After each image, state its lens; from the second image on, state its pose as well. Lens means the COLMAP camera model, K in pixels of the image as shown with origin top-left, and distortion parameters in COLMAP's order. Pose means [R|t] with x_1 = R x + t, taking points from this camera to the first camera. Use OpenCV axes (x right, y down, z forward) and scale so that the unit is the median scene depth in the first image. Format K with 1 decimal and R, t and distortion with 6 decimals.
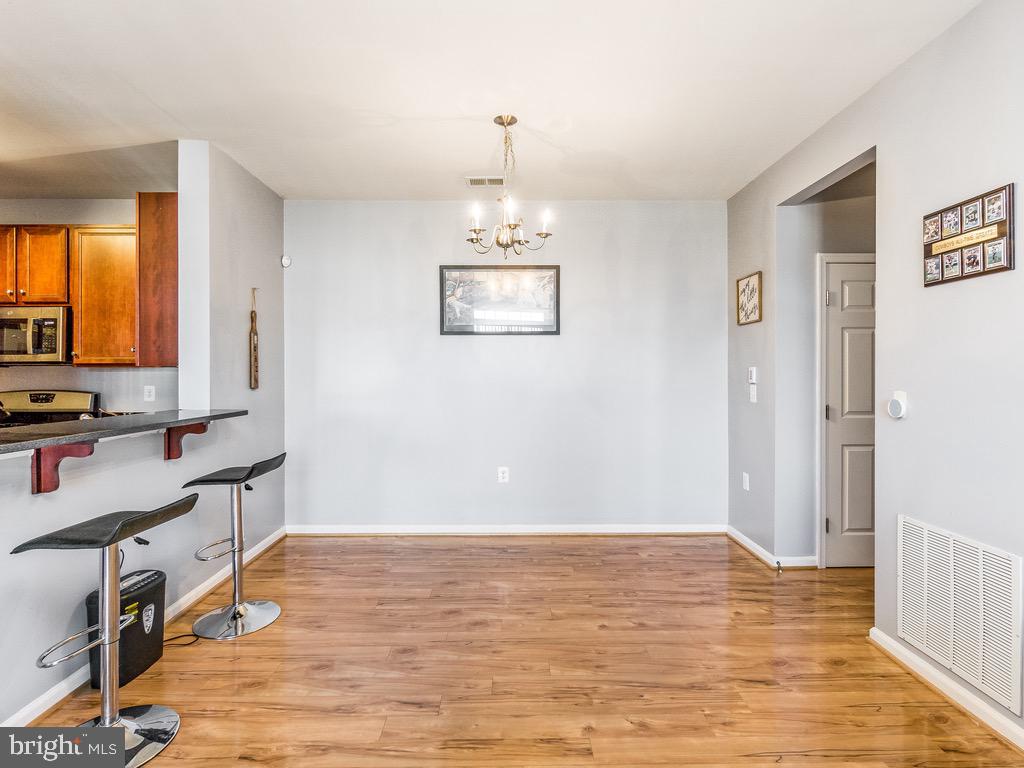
lens RADIAL K [[505.9, 0, 517.4], [0, 505.9, 376.8], [0, 0, 1]] dist [-0.013081, 0.001207]
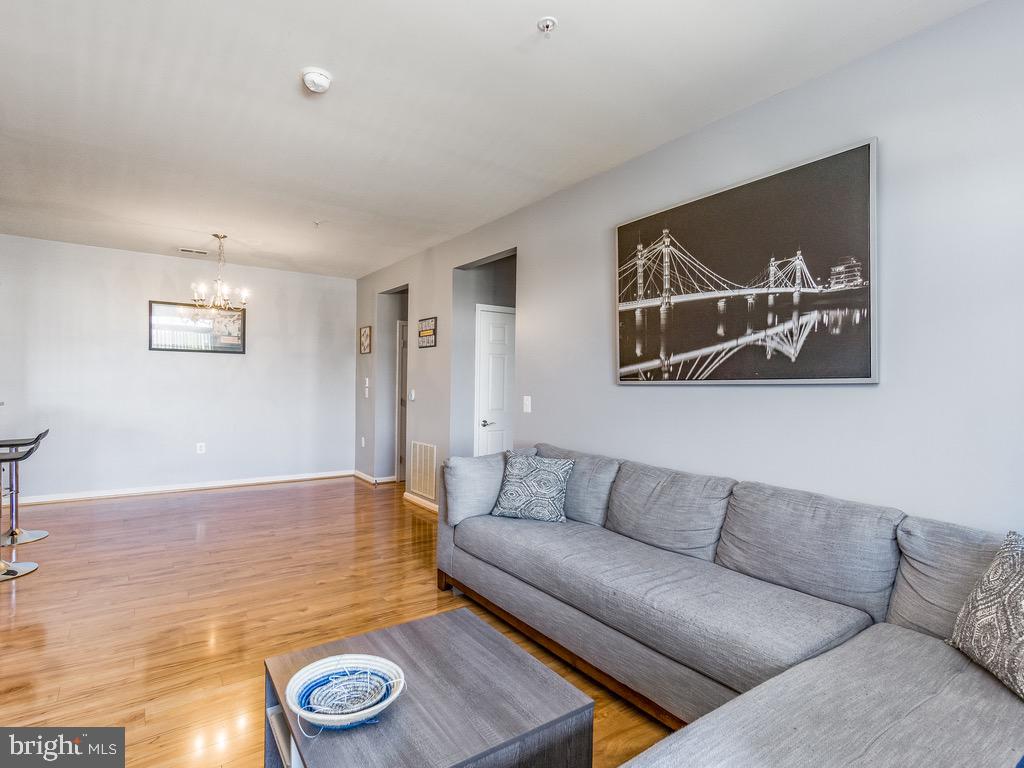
lens RADIAL K [[509.2, 0, 507.0], [0, 509.2, 388.7], [0, 0, 1]] dist [-0.000579, 0.001172]
pose [[0.820932, 0.005638, 0.570998, -0.162055], [-0.011690, 0.999908, 0.006935, -0.000167], [-0.570906, -0.012368, 0.820922, -0.788926]]
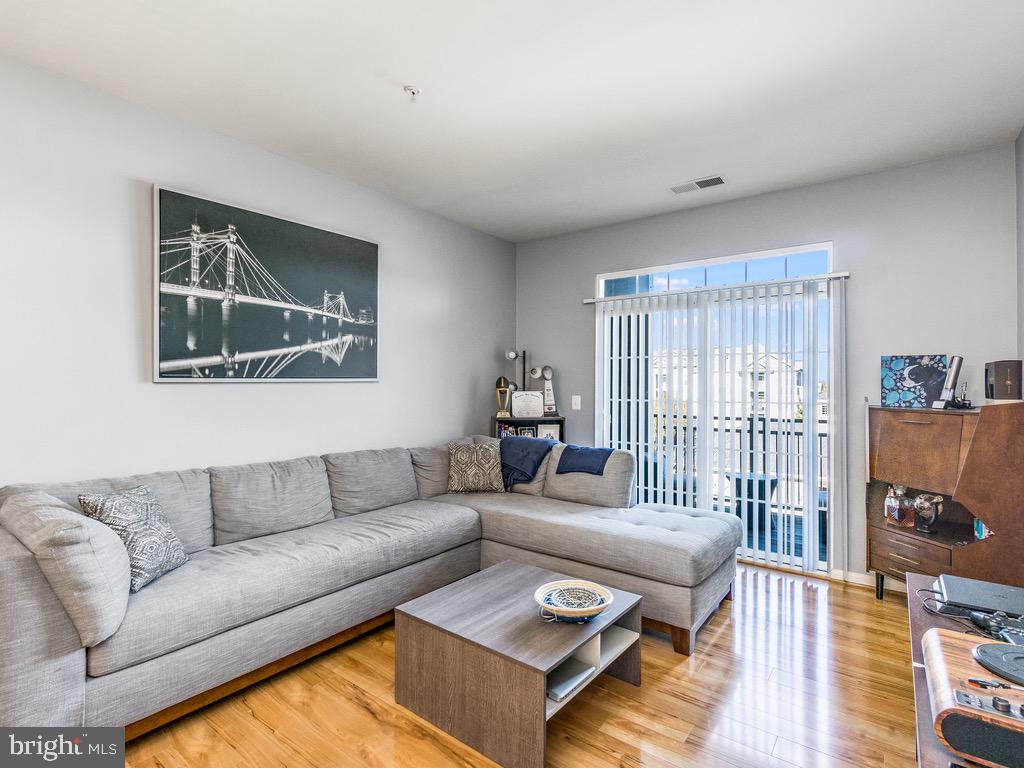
lens RADIAL K [[509.5, 0, 511.4], [0, 509.5, 378.0], [0, 0, 1]] dist [-0.004152, -0.000567]
pose [[-0.783346, 0.005941, 0.621557, -0.328315], [-0.001909, 0.999927, -0.011964, -0.001807], [-0.621583, -0.010558, -0.783277, 0.057941]]
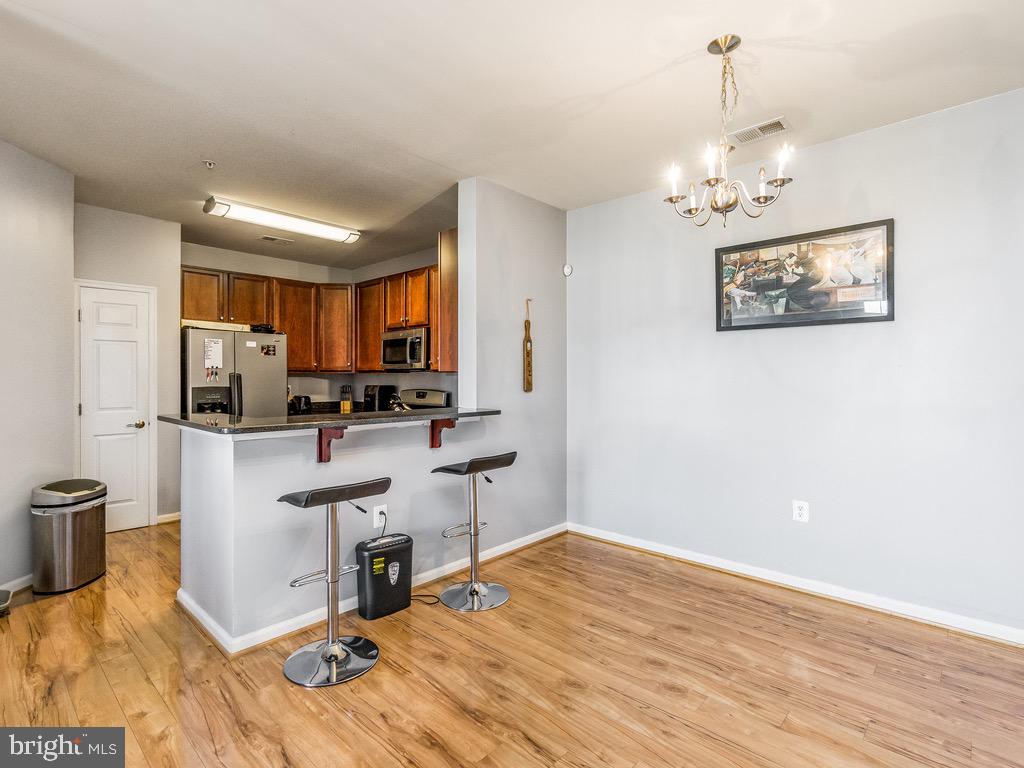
lens RADIAL K [[510.3, 0, 510.0], [0, 510.3, 381.1], [0, 0, 1]] dist [-0.004706, 0.000825]
pose [[0.722688, 0.005010, -0.691156, 0.215573], [-0.005297, 0.999985, 0.001709, 0.000253], [0.691154, 0.002426, 0.722704, 0.173487]]
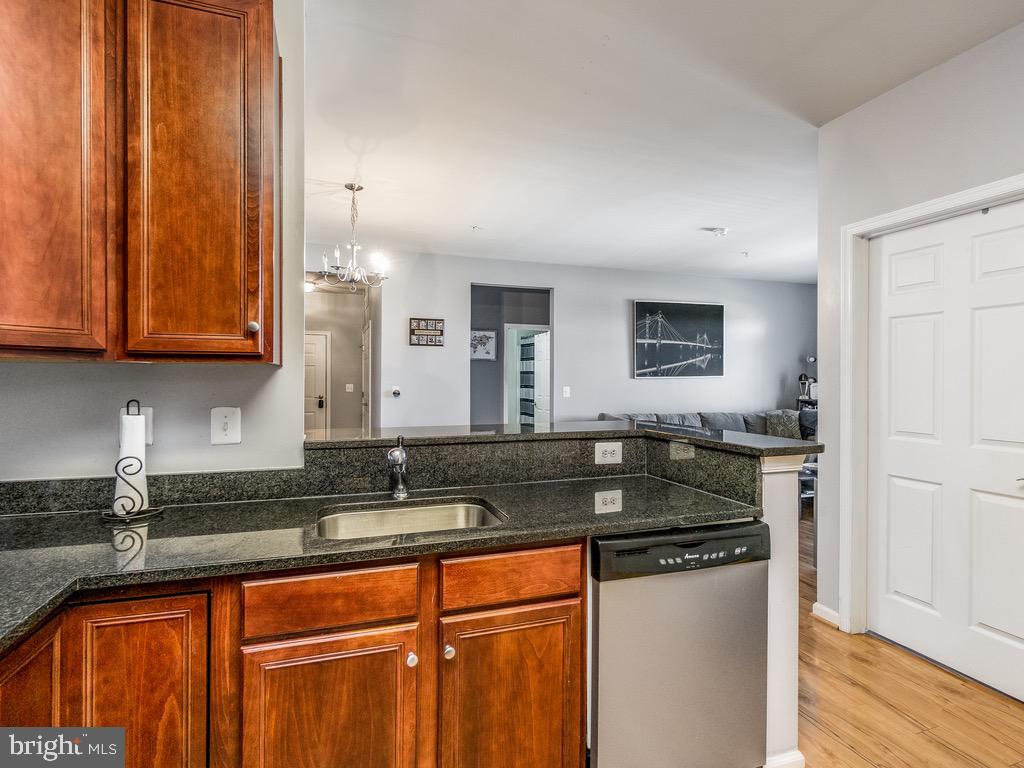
lens RADIAL K [[522.4, 0, 513.2], [0, 522.4, 379.3], [0, 0, 1]] dist [-0.004714, -0.001256]
pose [[-0.293474, -0.001313, 0.955966, -1.129470], [0.002379, 0.999995, 0.002104, -0.005294], [-0.955964, 0.002891, -0.293469, 0.757737]]
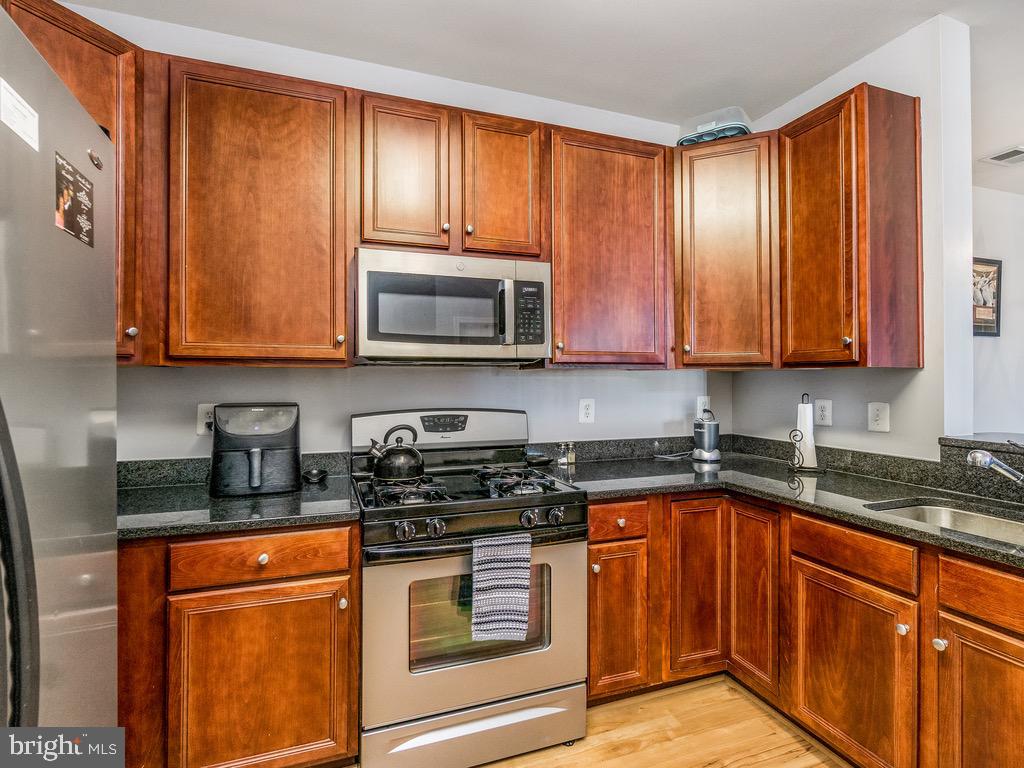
lens RADIAL K [[505.9, 0, 517.4], [0, 505.9, 376.8], [0, 0, 1]] dist [-0.013081, 0.001207]
pose [[0.946873, -0.000151, 0.321609, -1.168572], [0.003130, 0.999957, -0.008748, -0.004992], [-0.321594, 0.009290, 0.946832, 0.483492]]
